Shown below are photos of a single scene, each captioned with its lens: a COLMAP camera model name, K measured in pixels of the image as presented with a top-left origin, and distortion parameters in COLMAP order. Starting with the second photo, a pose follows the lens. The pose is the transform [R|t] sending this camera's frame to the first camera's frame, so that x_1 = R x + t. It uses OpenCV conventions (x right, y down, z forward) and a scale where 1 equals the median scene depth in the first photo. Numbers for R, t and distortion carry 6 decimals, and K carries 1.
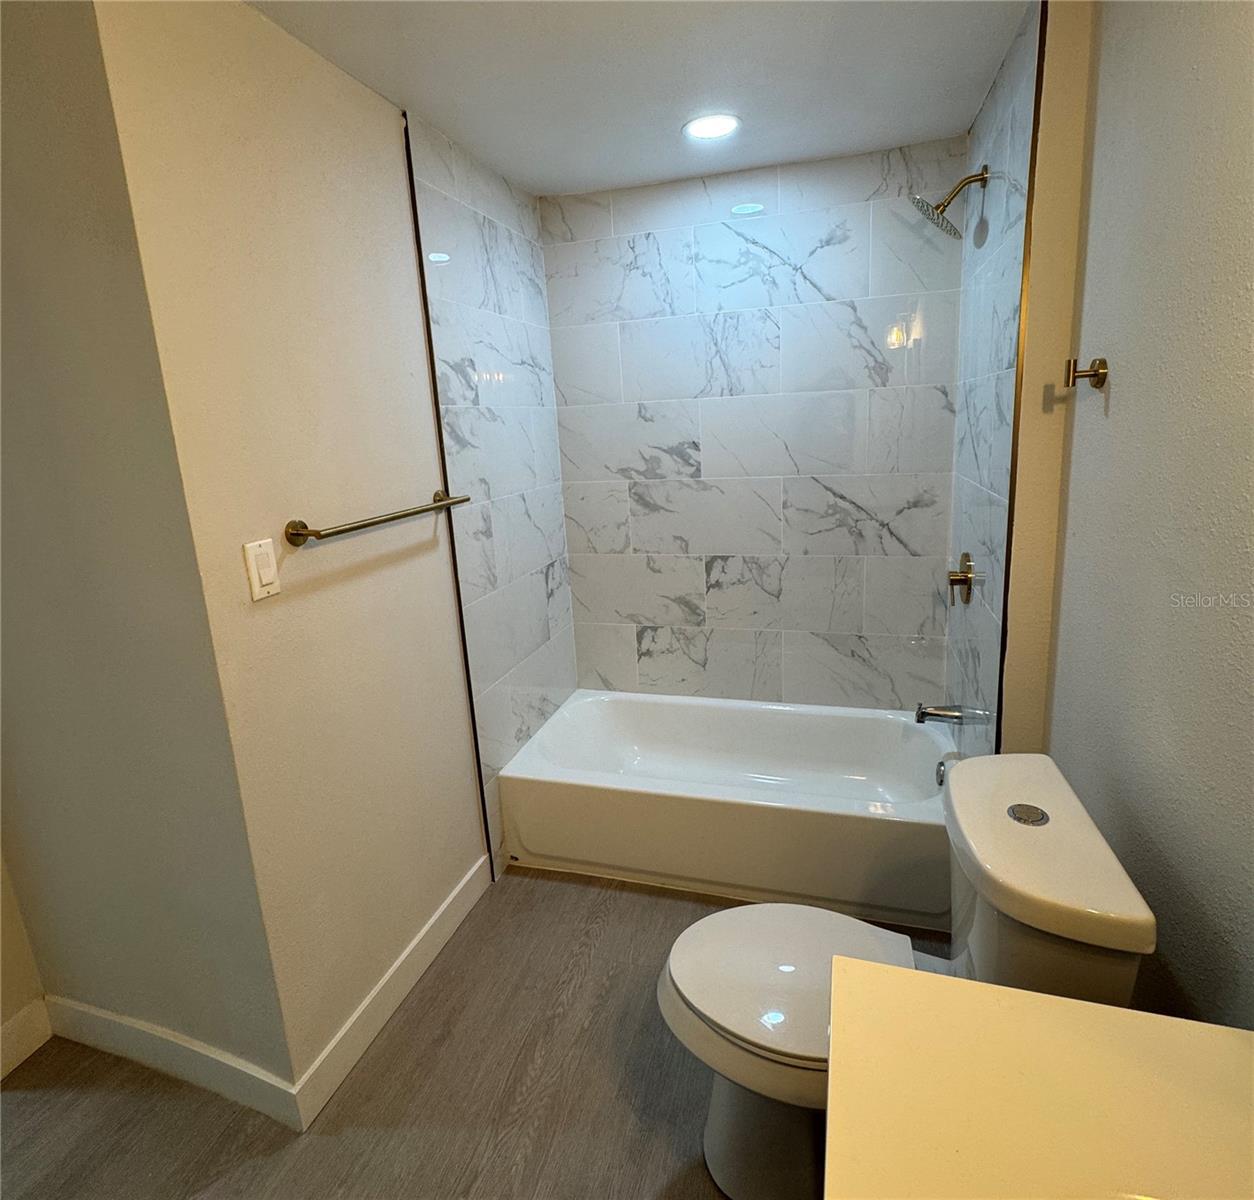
lens RADIAL K [[674.3, 0, 619.9], [0, 674.3, 571.9], [0, 0, 1]] dist [-0.002296, 0.001066]
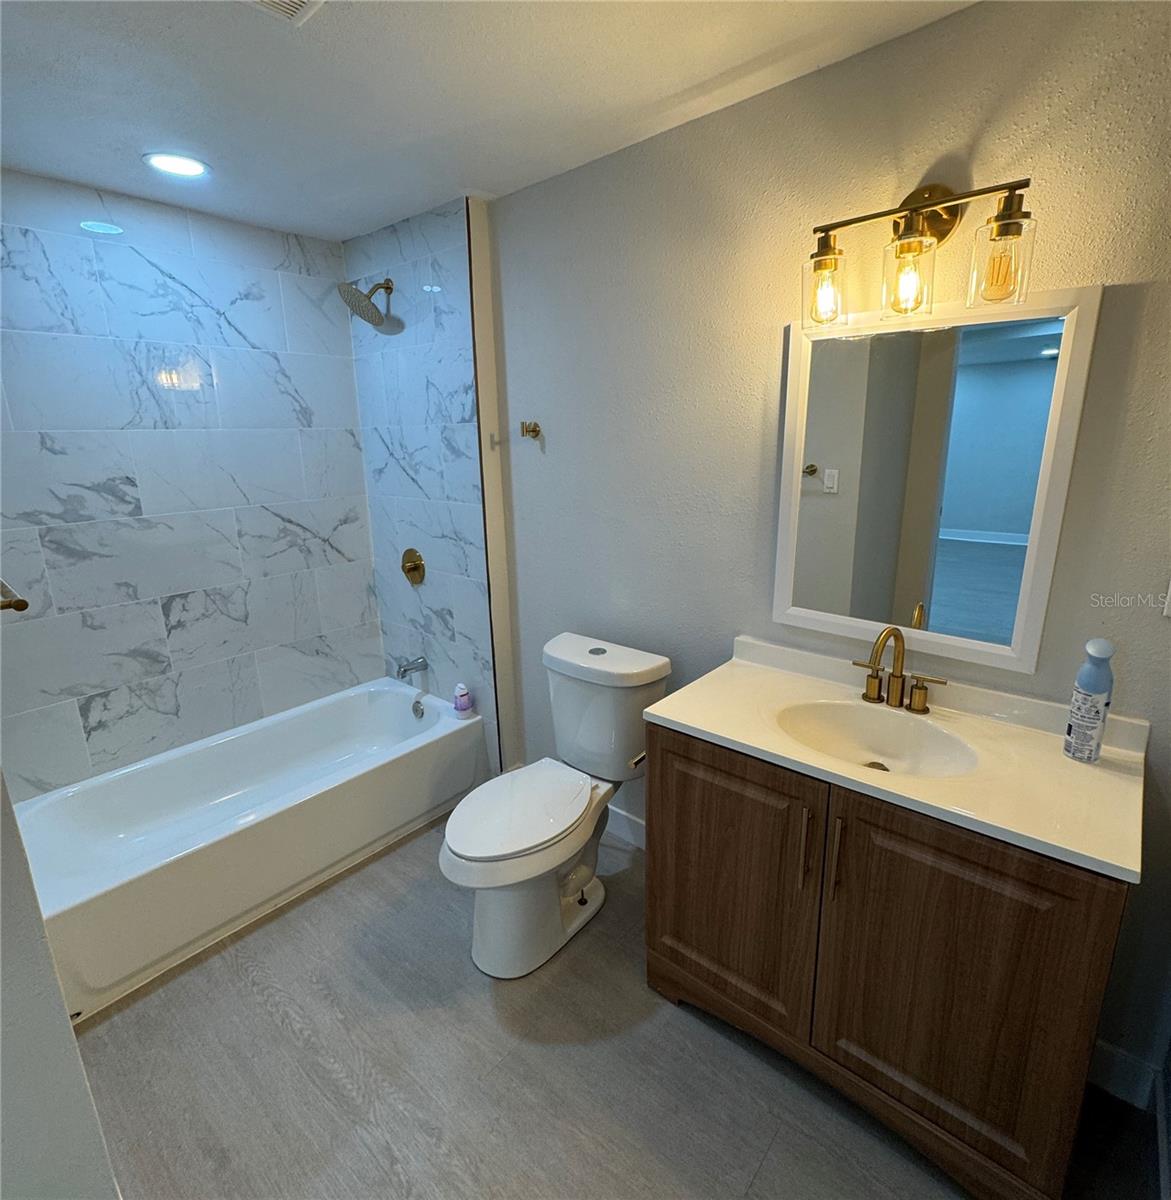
lens RADIAL K [[635.7, 0, 587.8], [0, 635.7, 605.1], [0, 0, 1]] dist [-0.004158, -0.002472]
pose [[0.380796, -0.201591, 0.902416, -0.467064], [0.199009, 0.970941, 0.132922, -0.013222], [-0.902989, 0.128973, 0.409849, 0.101419]]
